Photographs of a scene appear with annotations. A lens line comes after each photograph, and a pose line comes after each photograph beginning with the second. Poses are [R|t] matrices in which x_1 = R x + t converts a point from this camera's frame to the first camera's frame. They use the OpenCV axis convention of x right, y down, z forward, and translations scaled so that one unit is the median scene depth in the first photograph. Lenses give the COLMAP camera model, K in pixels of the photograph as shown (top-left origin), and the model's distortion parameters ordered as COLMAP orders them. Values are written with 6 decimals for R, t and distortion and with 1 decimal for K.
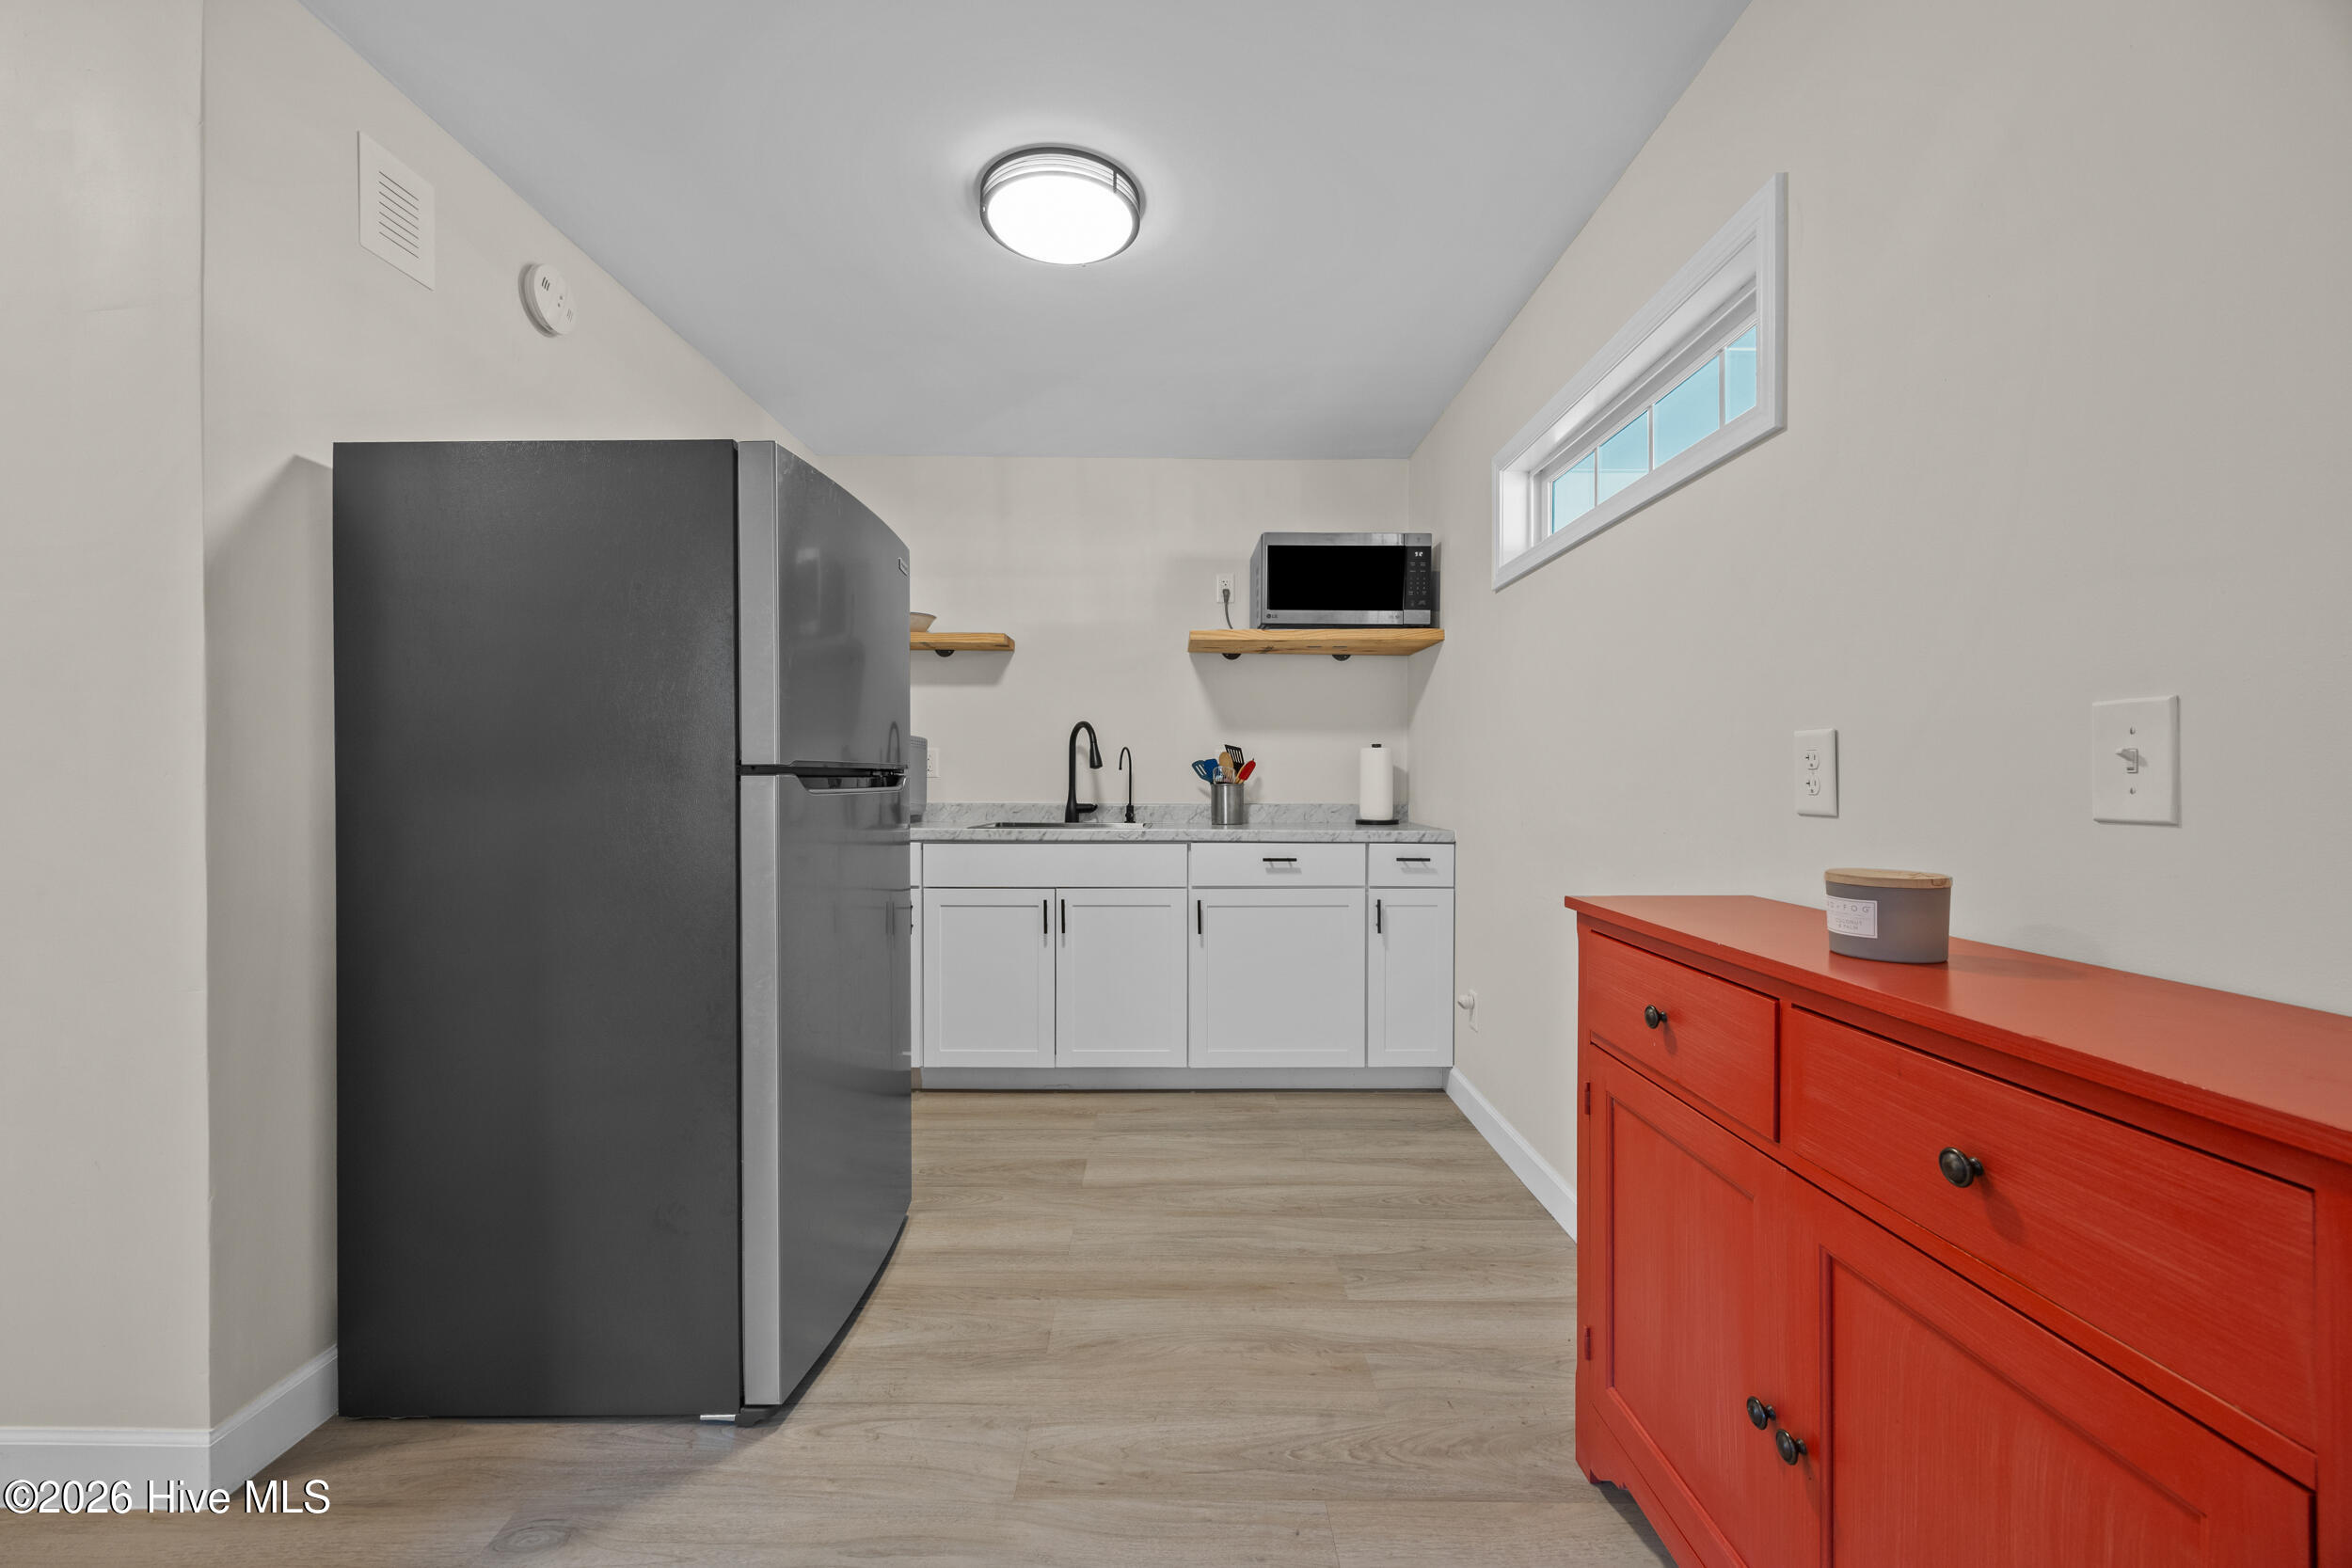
lens RADIAL K [[927.1, 0, 1174.4], [0, 927.1, 778.2], [0, 0, 1]] dist [0.002738, 0.000022]
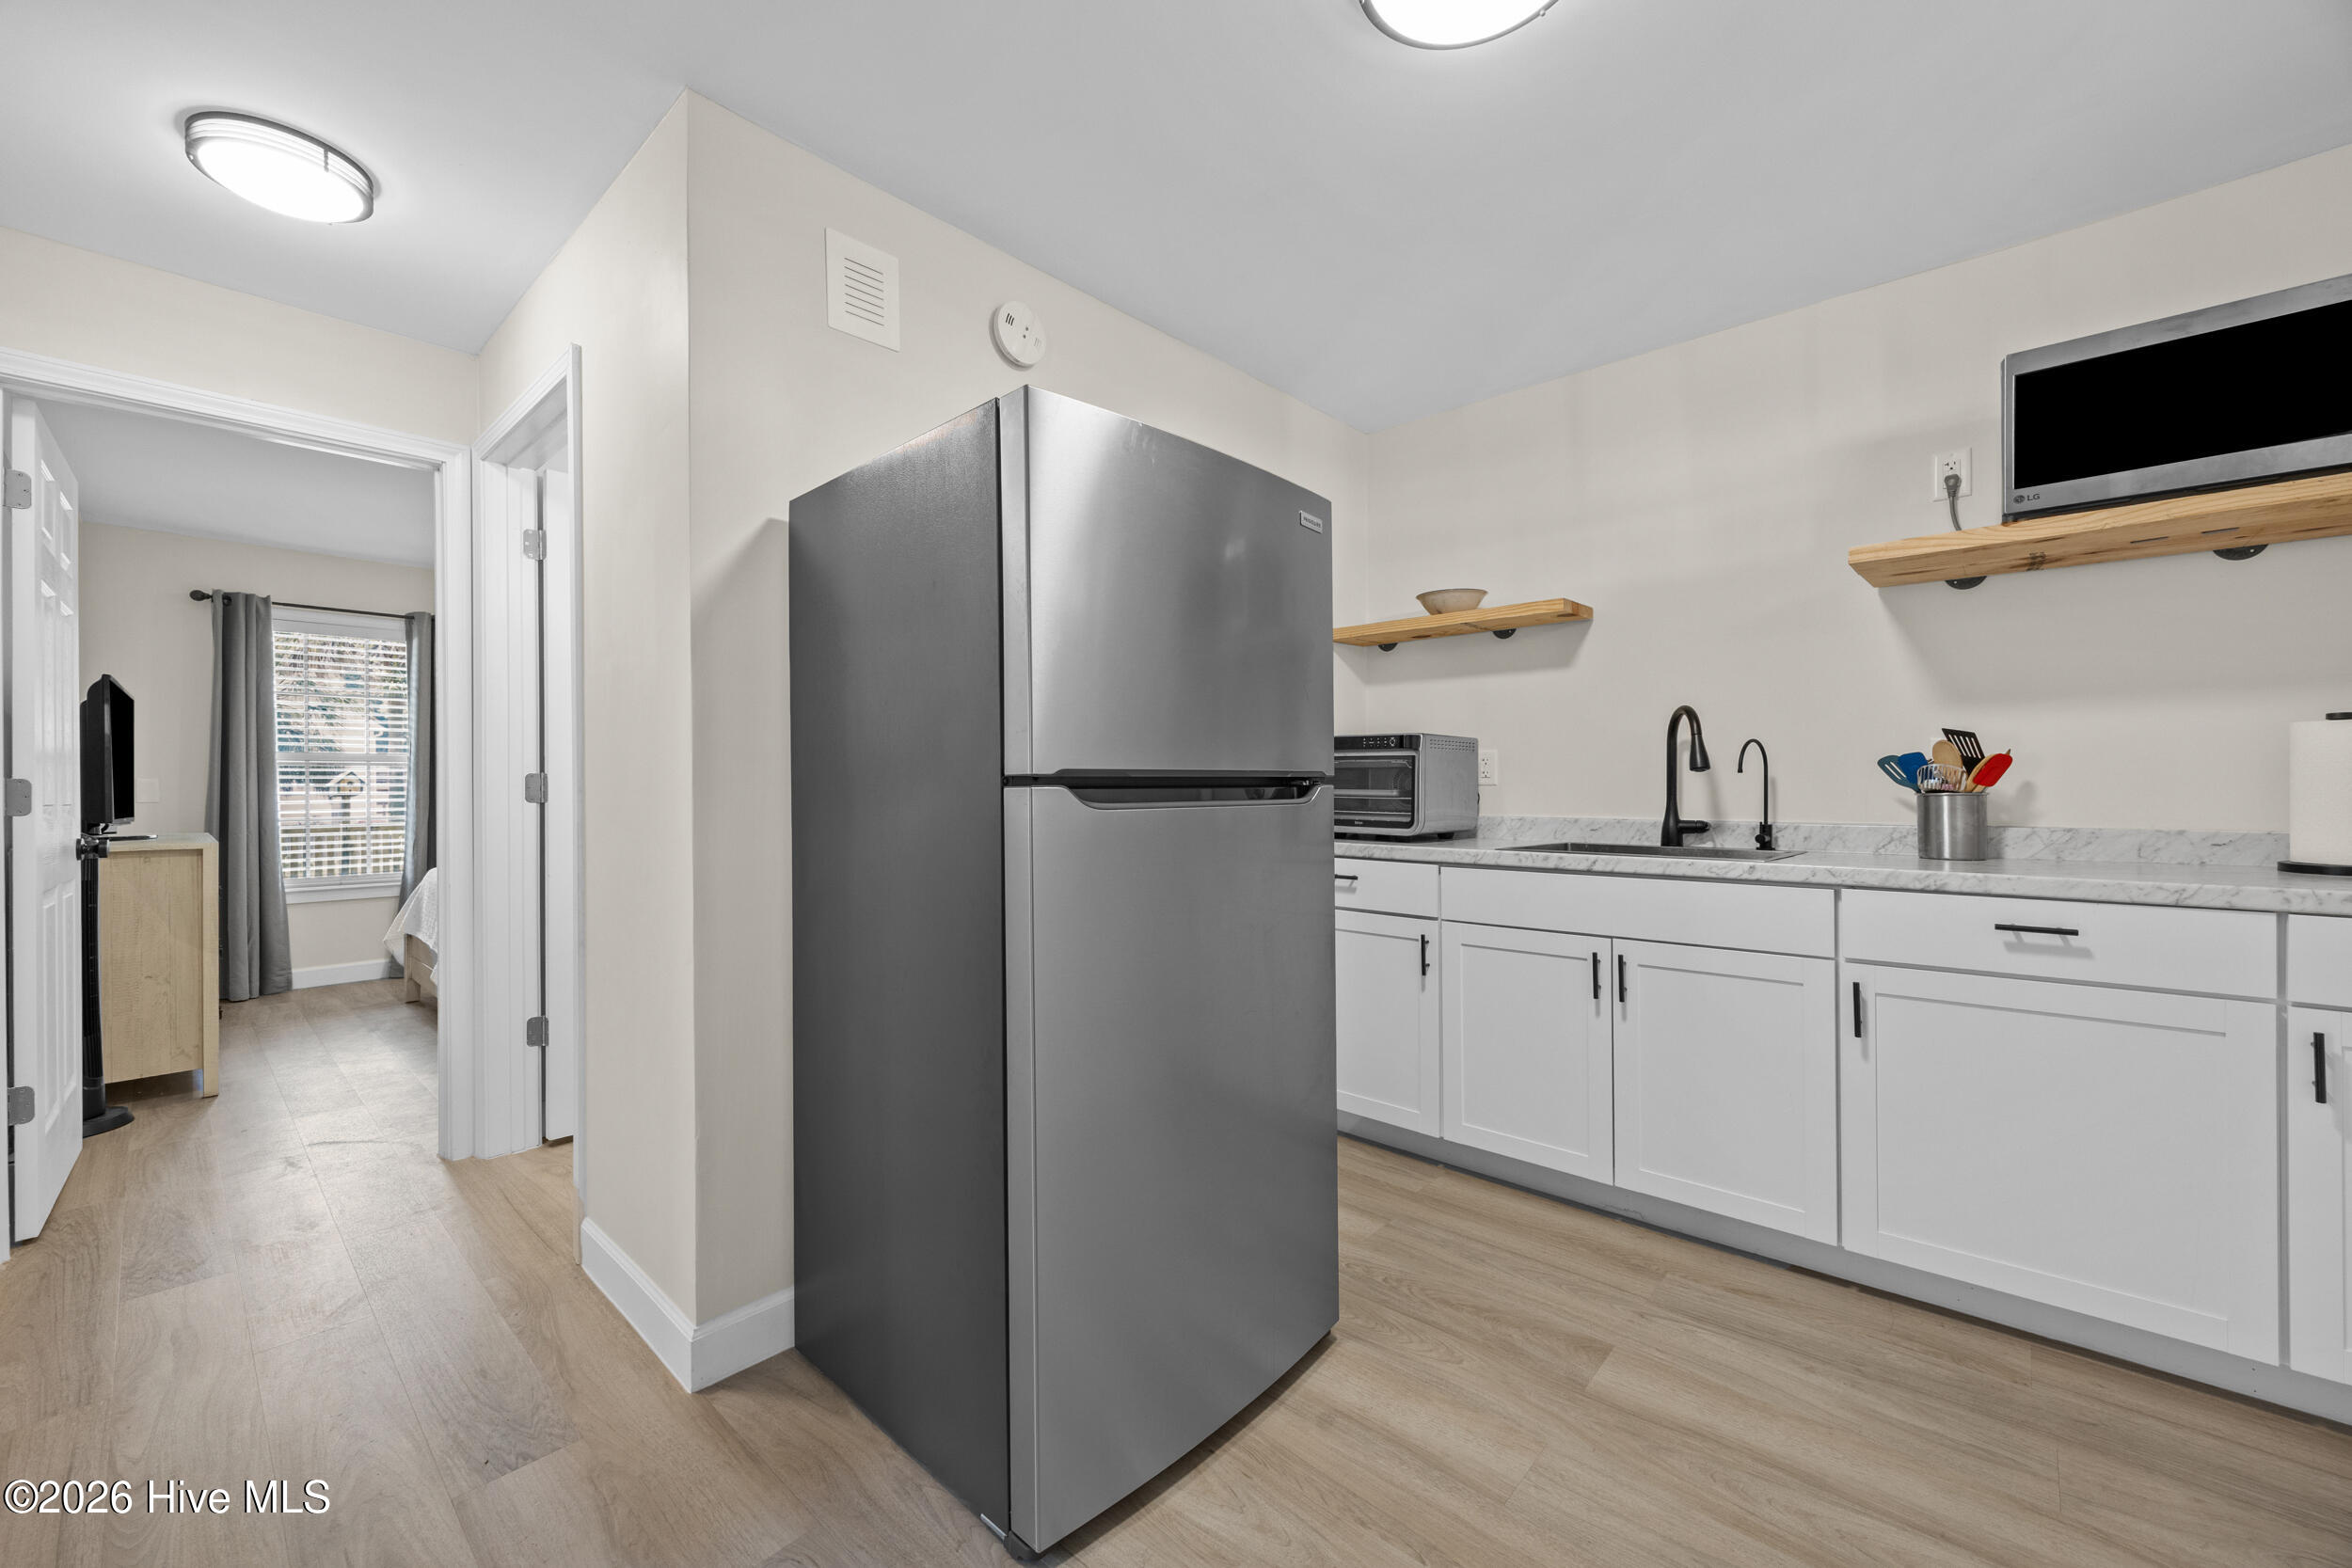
lens RADIAL K [[927.1, 0, 1167.0], [0, 927.1, 785.7], [0, 0, 1]] dist [0.002738, 0.000022]
pose [[0.733591, -0.006209, -0.679562, 0.110499], [0.006829, 0.999975, -0.001765, -0.001143], [0.679556, -0.003346, 0.733616, 0.236227]]
